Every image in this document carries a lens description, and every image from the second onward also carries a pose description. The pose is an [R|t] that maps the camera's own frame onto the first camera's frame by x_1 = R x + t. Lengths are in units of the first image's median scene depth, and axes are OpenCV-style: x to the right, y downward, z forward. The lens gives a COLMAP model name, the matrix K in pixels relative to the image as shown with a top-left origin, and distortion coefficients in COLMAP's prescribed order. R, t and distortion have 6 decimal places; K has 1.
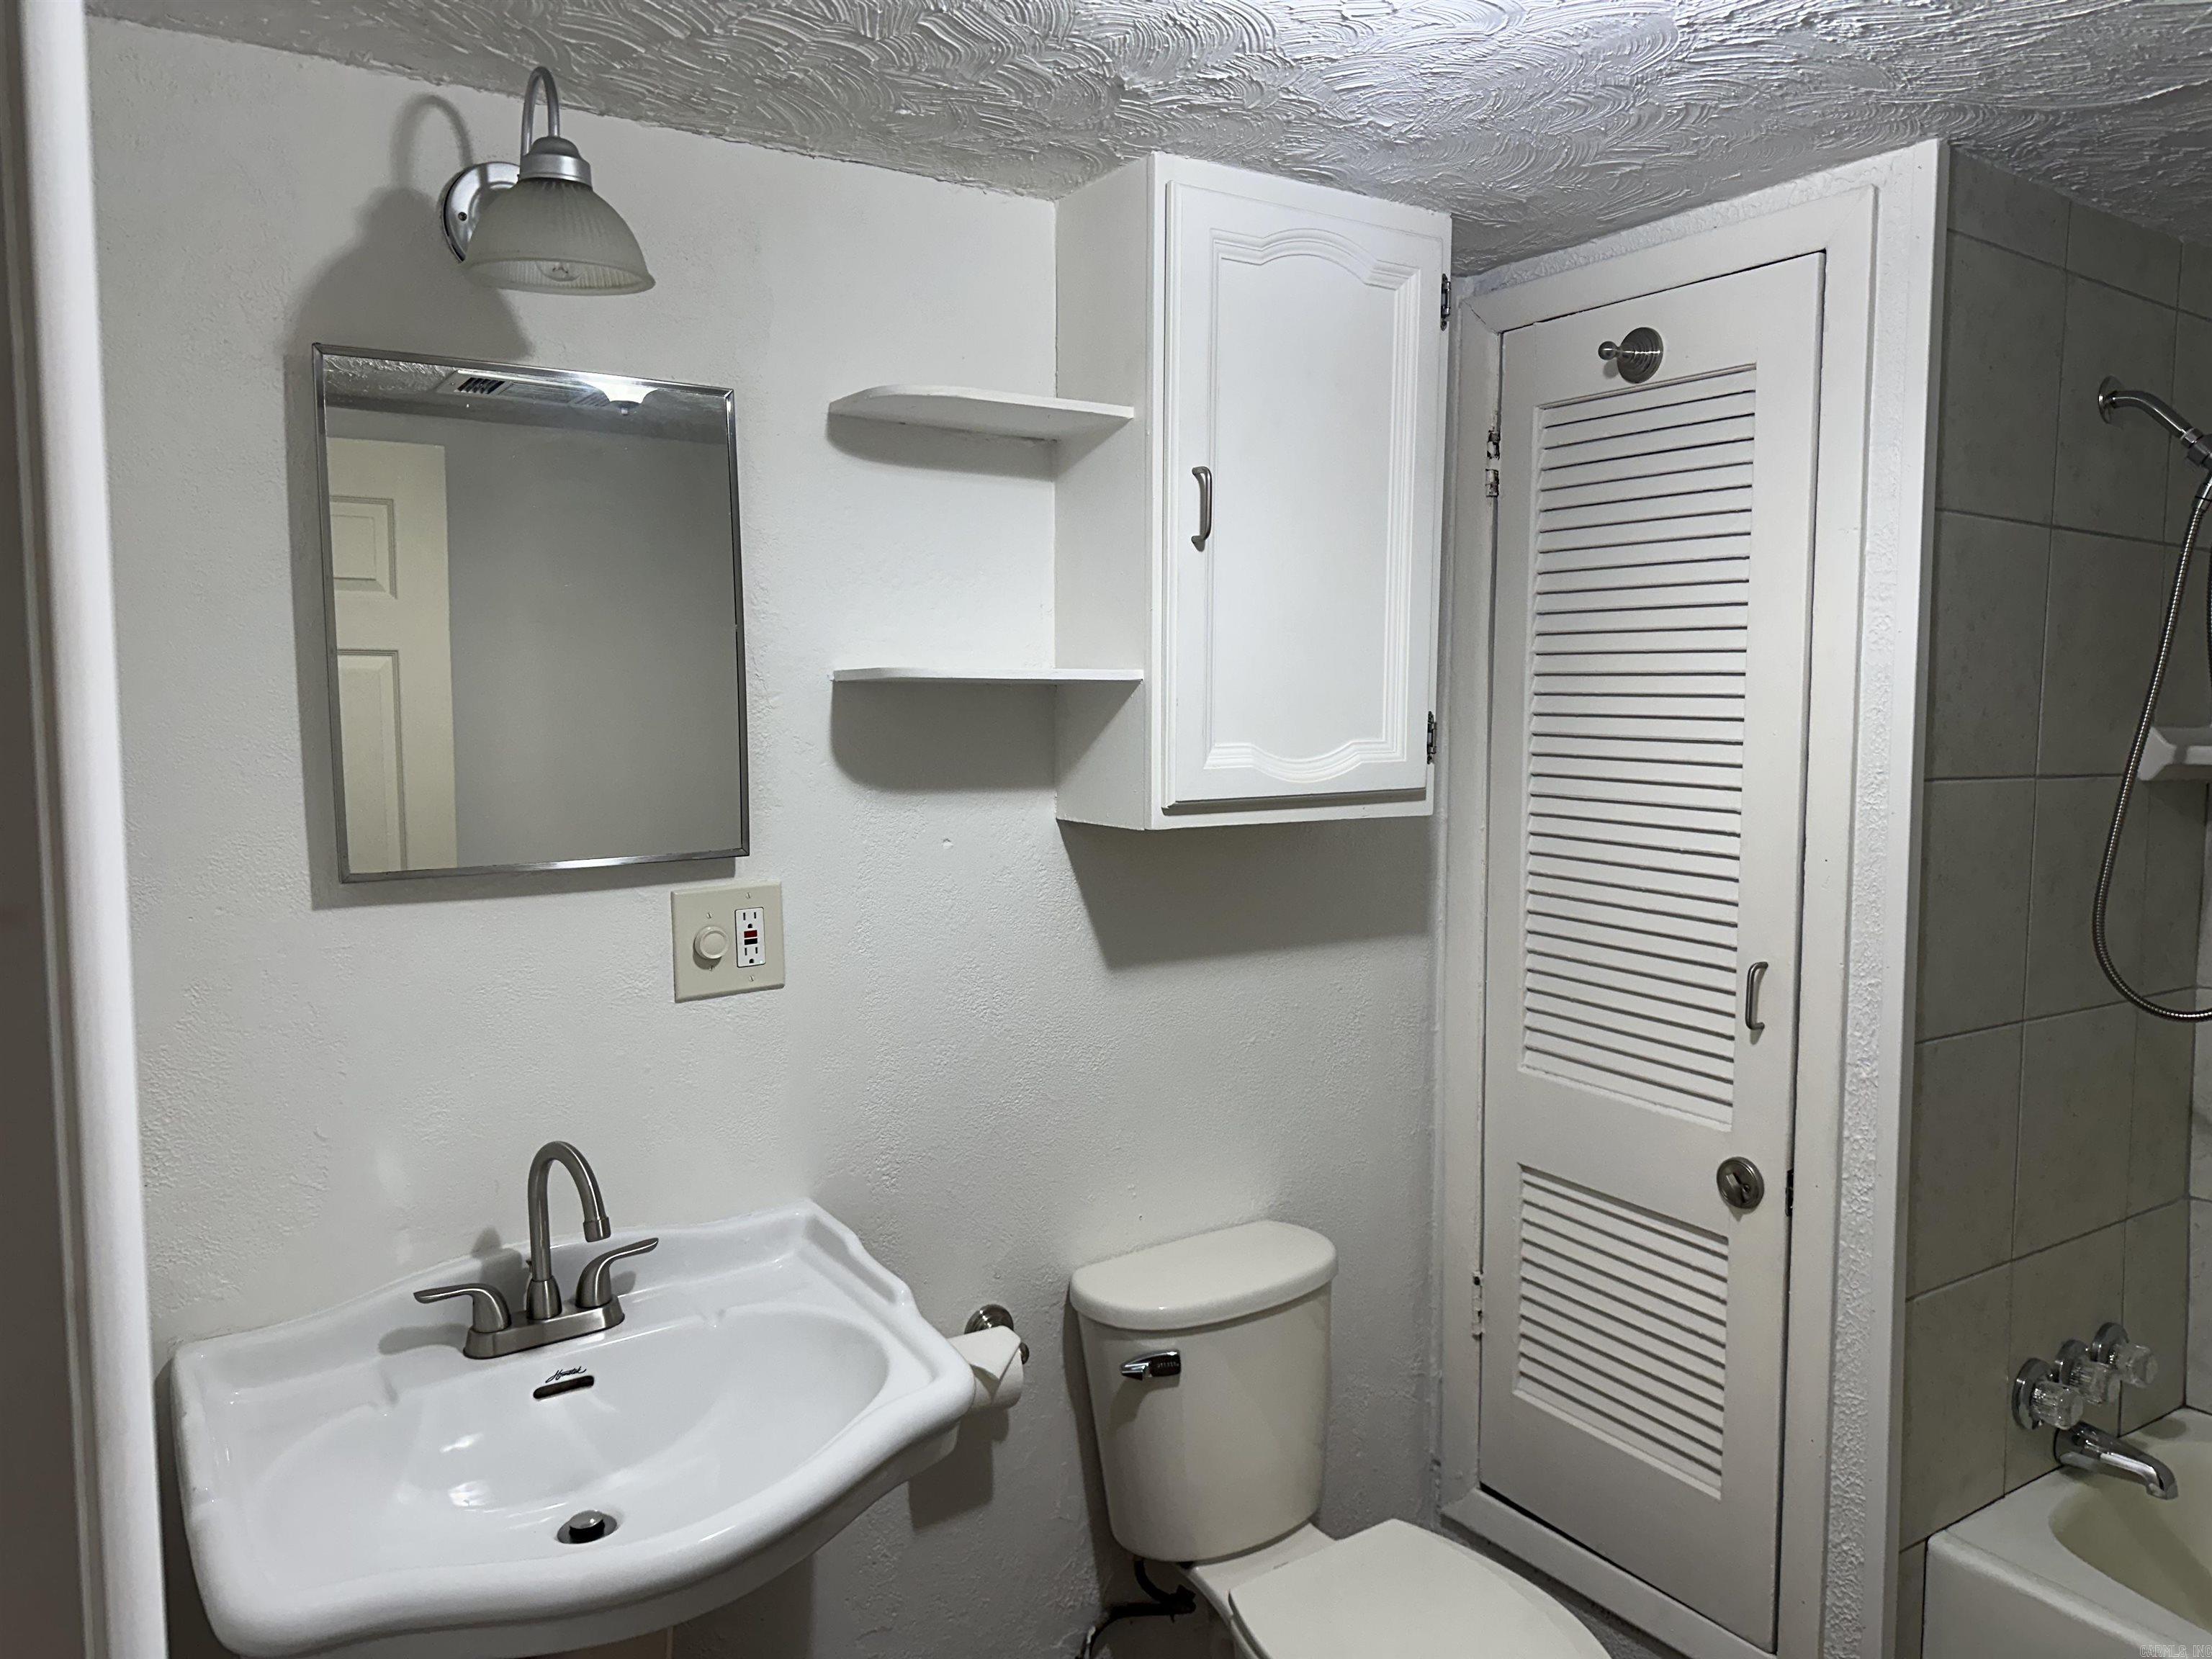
lens RADIAL K [[1573.0, 0, 1107.1], [0, 1573.0, 816.2], [0, 0, 1]] dist [0.089249, -0.095869]
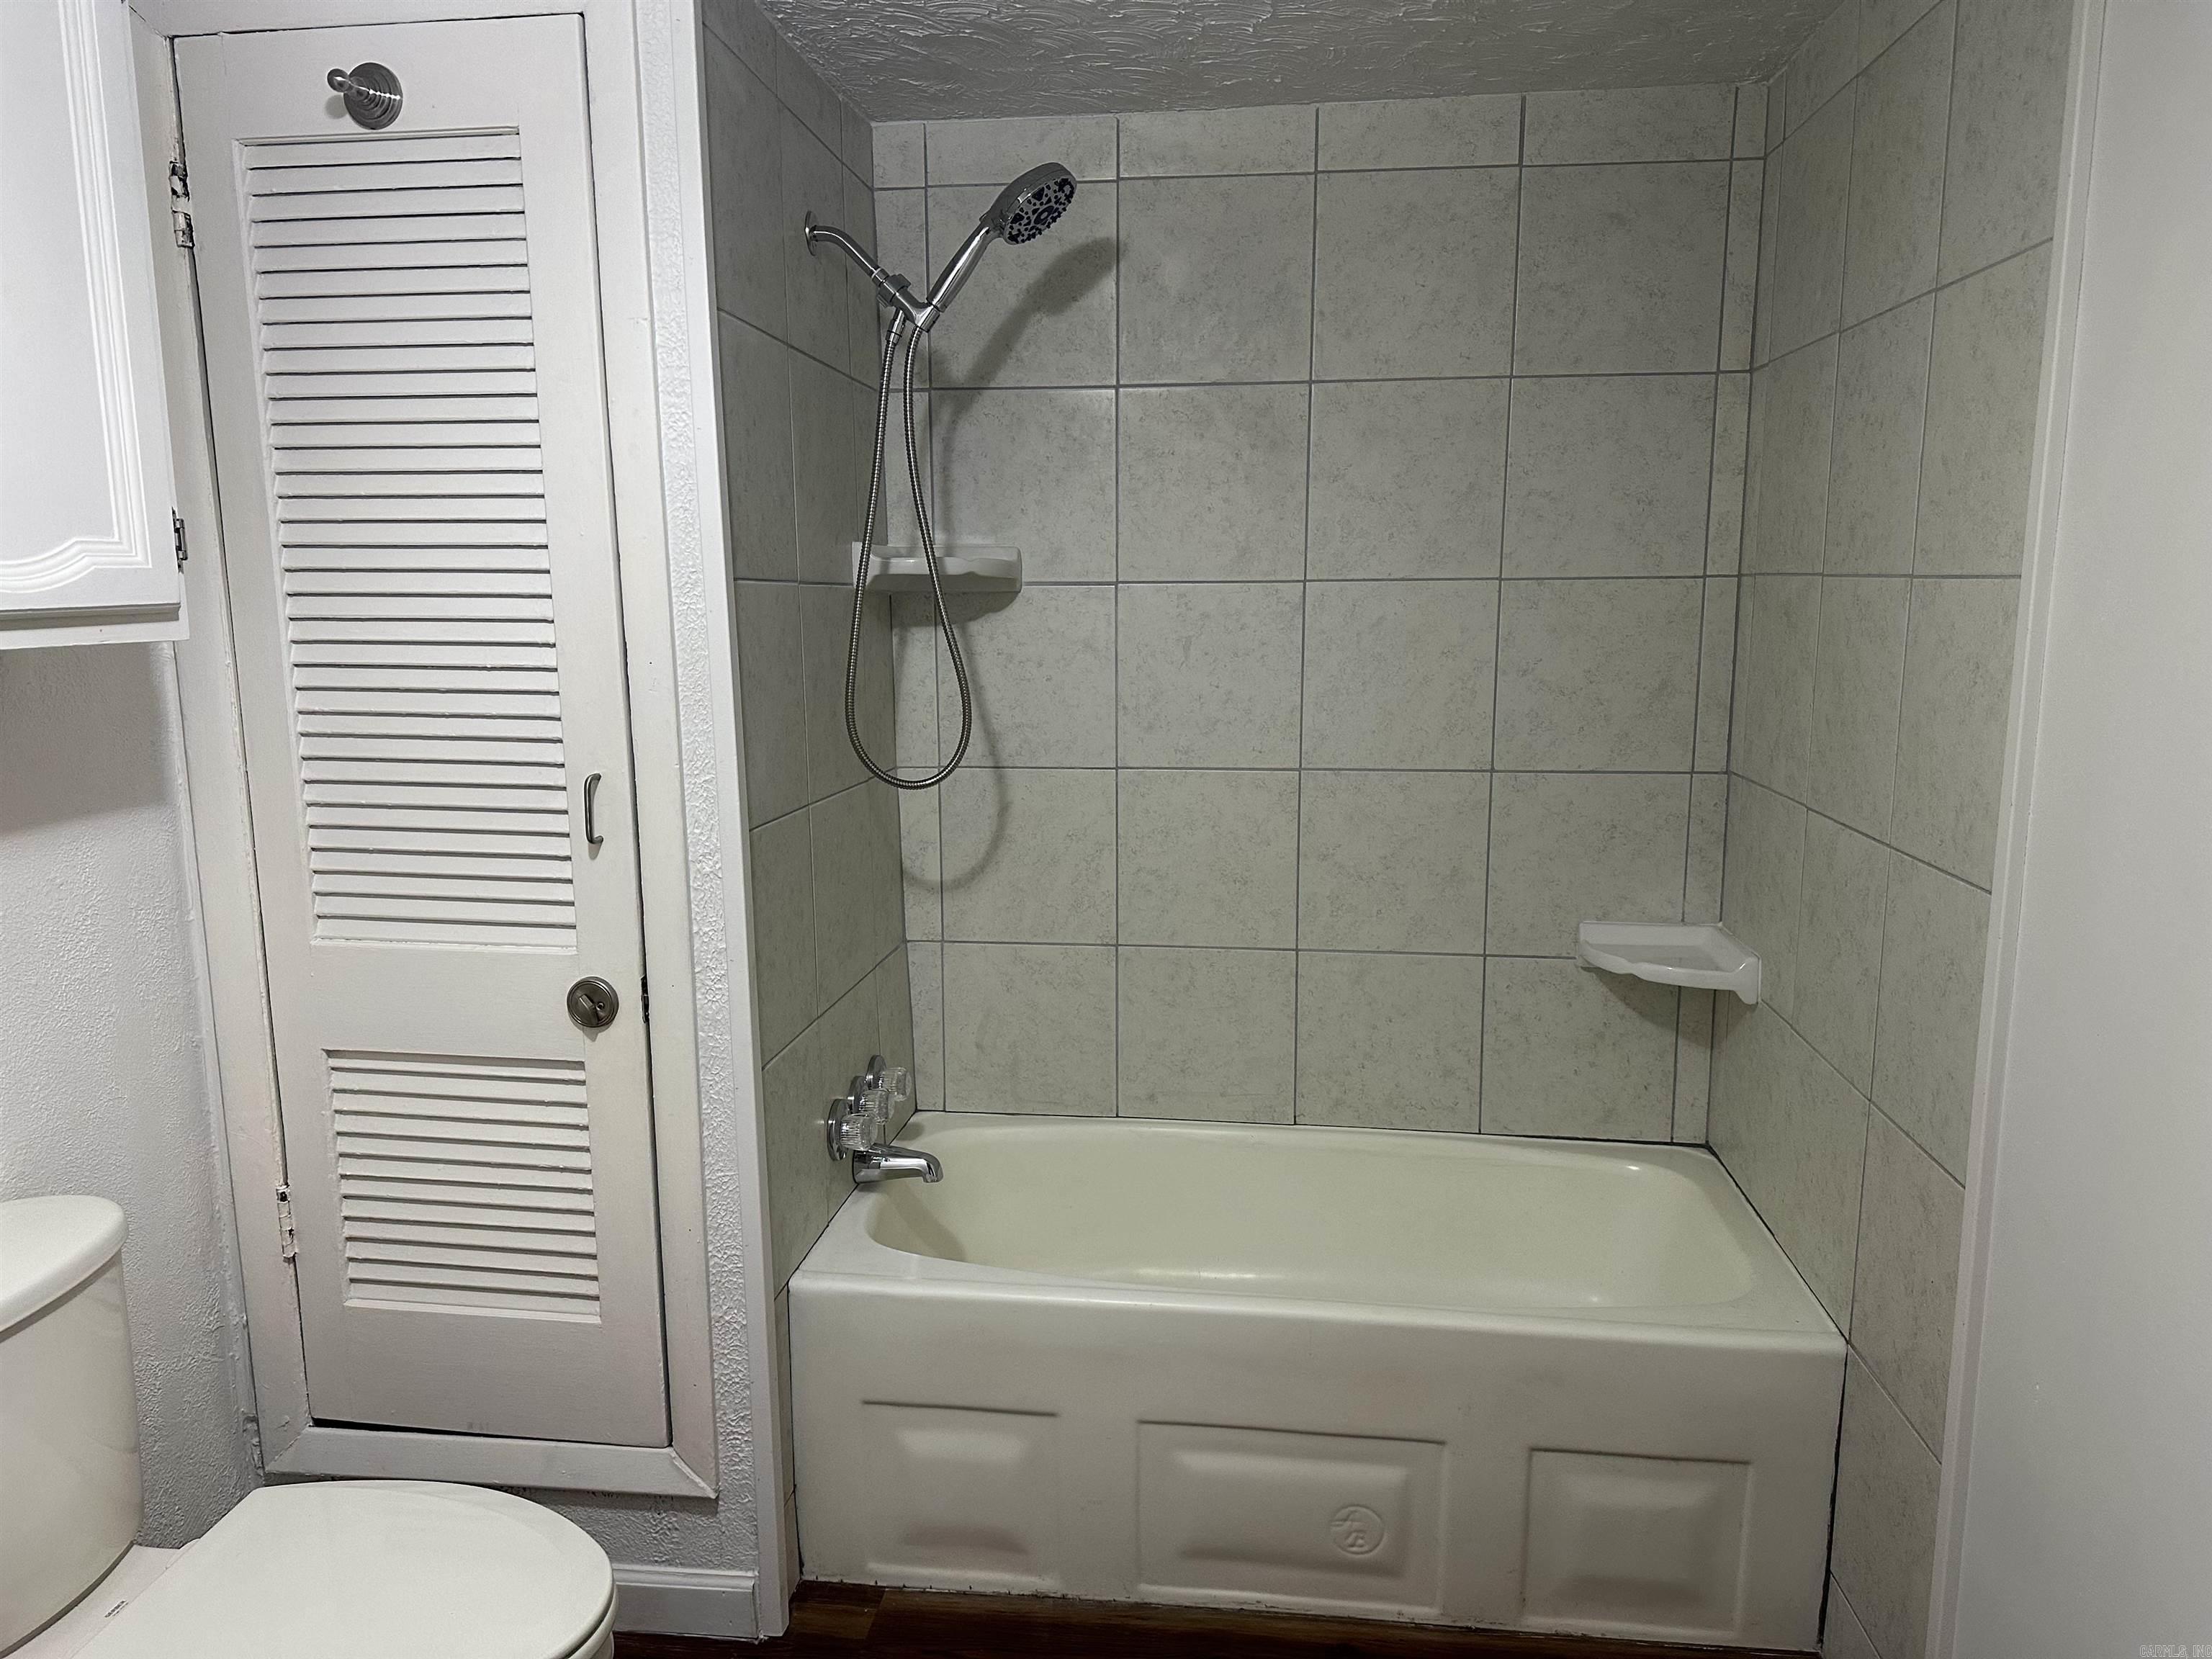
lens RADIAL K [[1554.3, 0, 1058.3], [0, 1554.3, 829.6], [0, 0, 1]] dist [0.026135, -0.008214]
pose [[0.656526, -0.126127, 0.743684, -0.105182], [0.071142, 0.991880, 0.105416, 0.042338], [-0.750941, -0.016301, 0.660168, 0.152125]]
